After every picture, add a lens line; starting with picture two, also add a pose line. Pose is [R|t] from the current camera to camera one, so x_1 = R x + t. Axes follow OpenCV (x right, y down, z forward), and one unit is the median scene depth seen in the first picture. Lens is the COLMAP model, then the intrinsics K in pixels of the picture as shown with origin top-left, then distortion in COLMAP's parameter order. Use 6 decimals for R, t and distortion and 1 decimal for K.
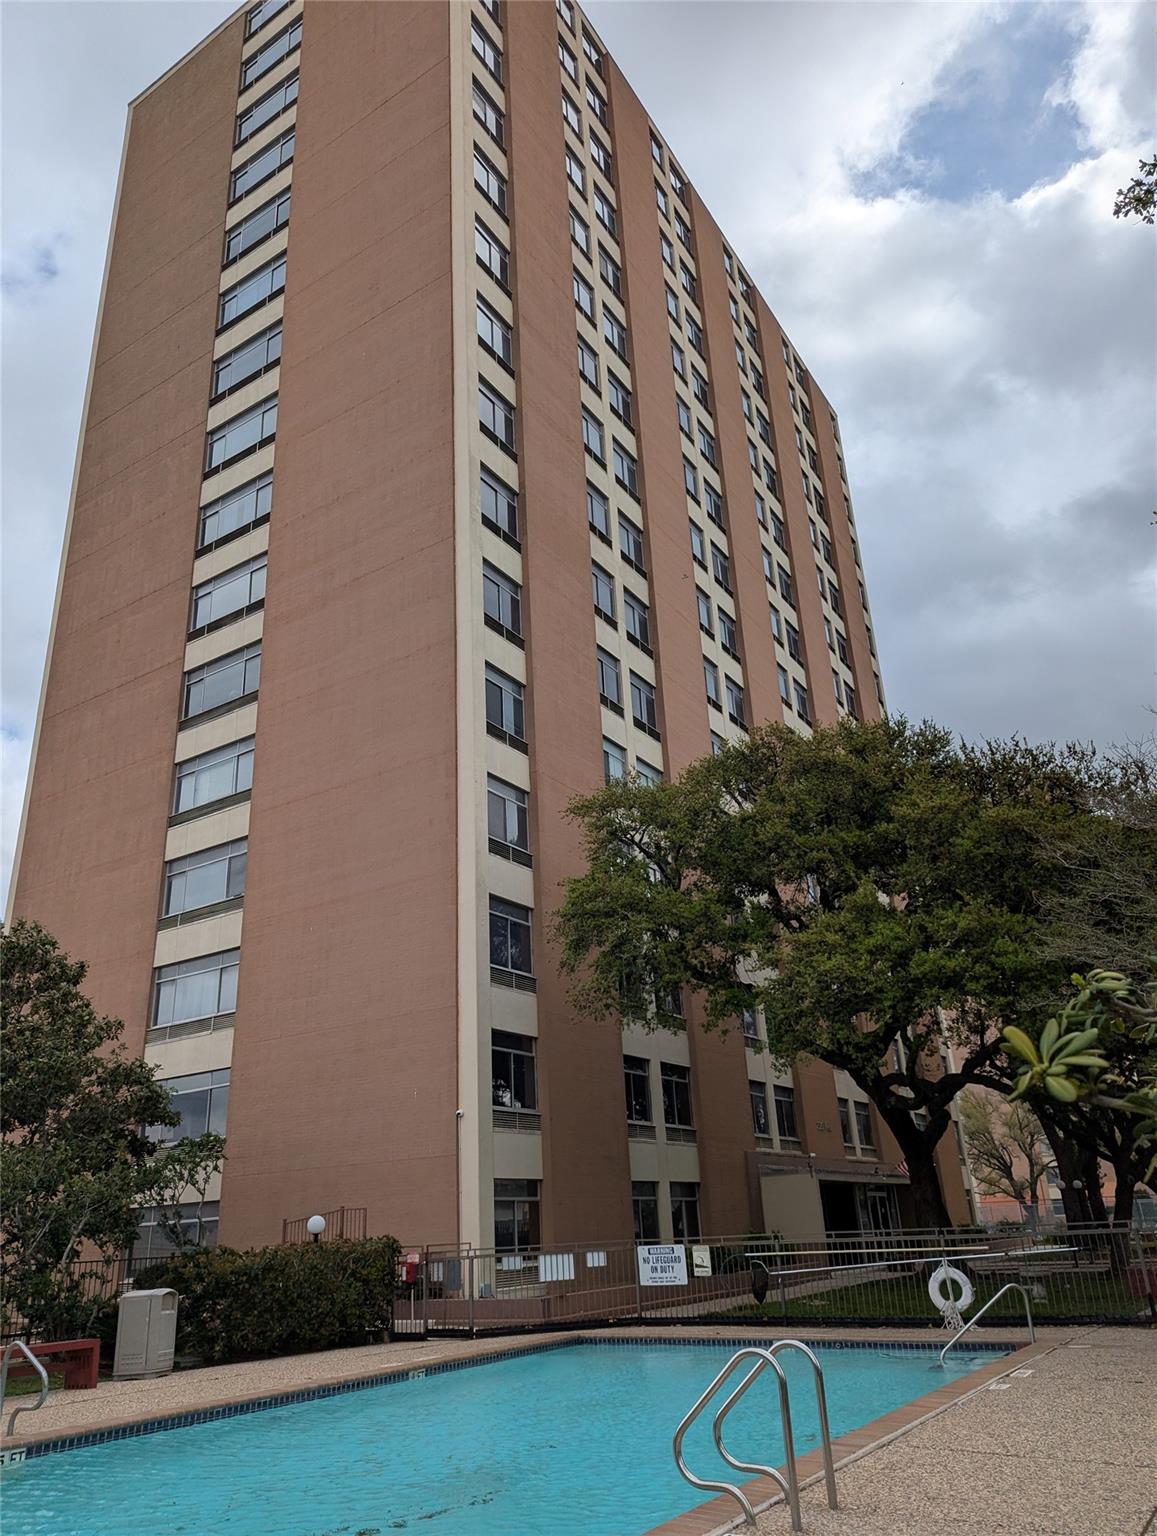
lens RADIAL K [[1081.5, 0, 578.5], [0, 1081.5, 768.0], [0, 0, 1]] dist [0.063251, -0.048531]
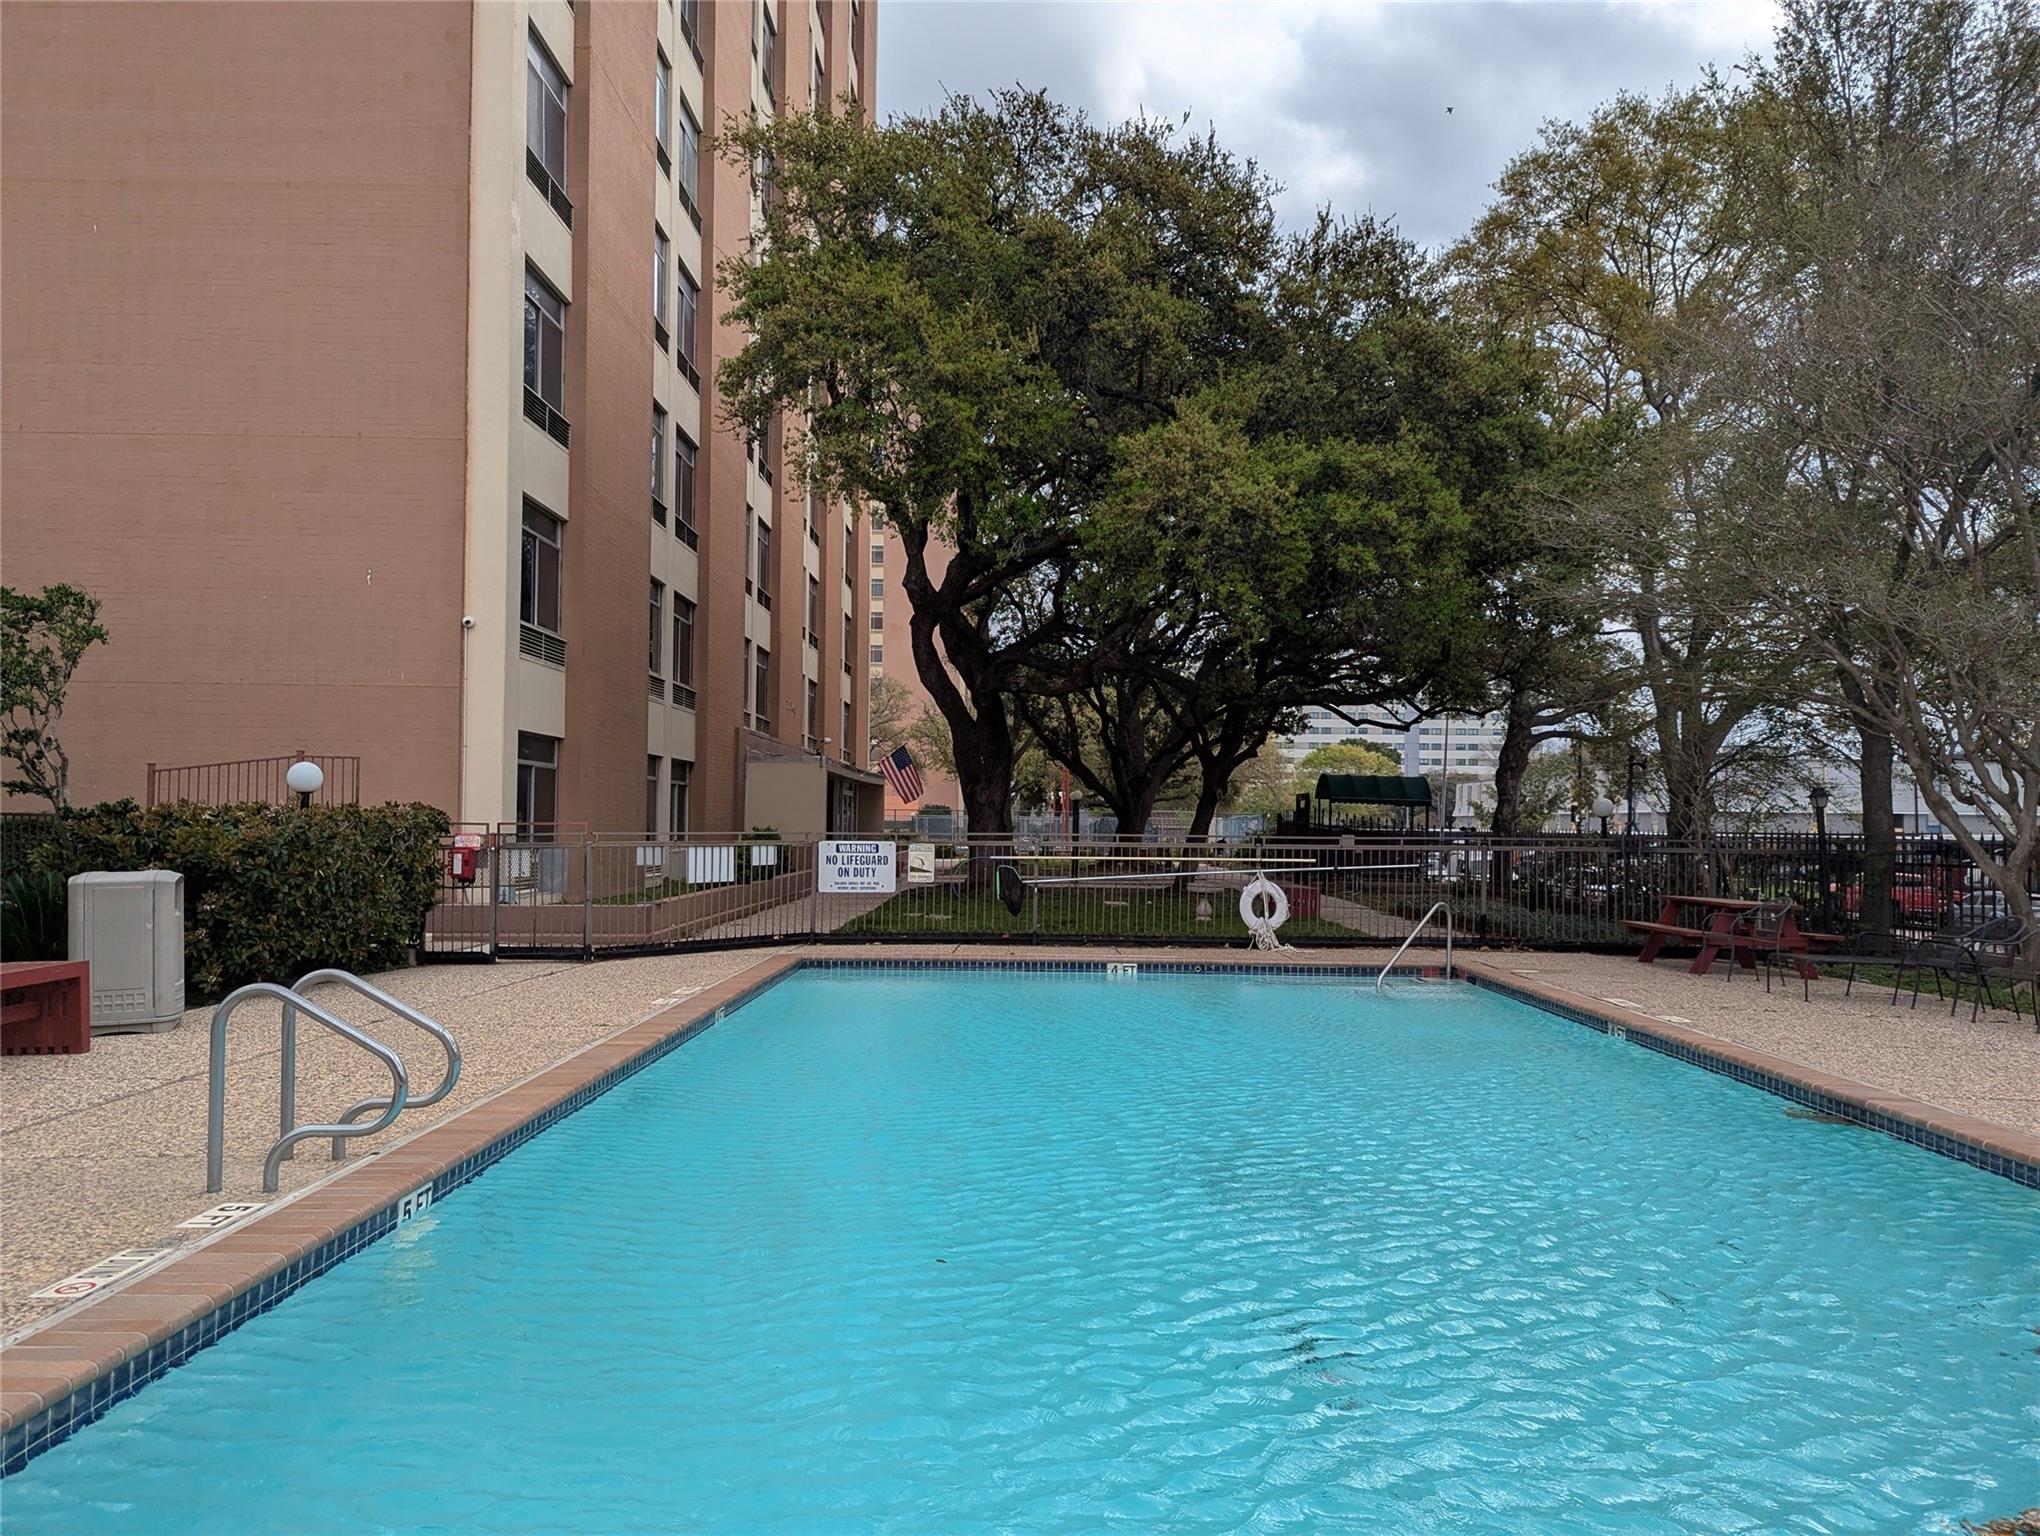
lens RADIAL K [[1436.3, 0, 1020.0], [0, 1436.3, 768.0], [0, 0, 1]] dist [0.063251, -0.048531]
pose [[0.838014, 0.073824, 0.540631, -0.335723], [-0.255560, 0.928516, 0.269346, 0.125281], [-0.482101, -0.363879, 0.796976, 0.248248]]
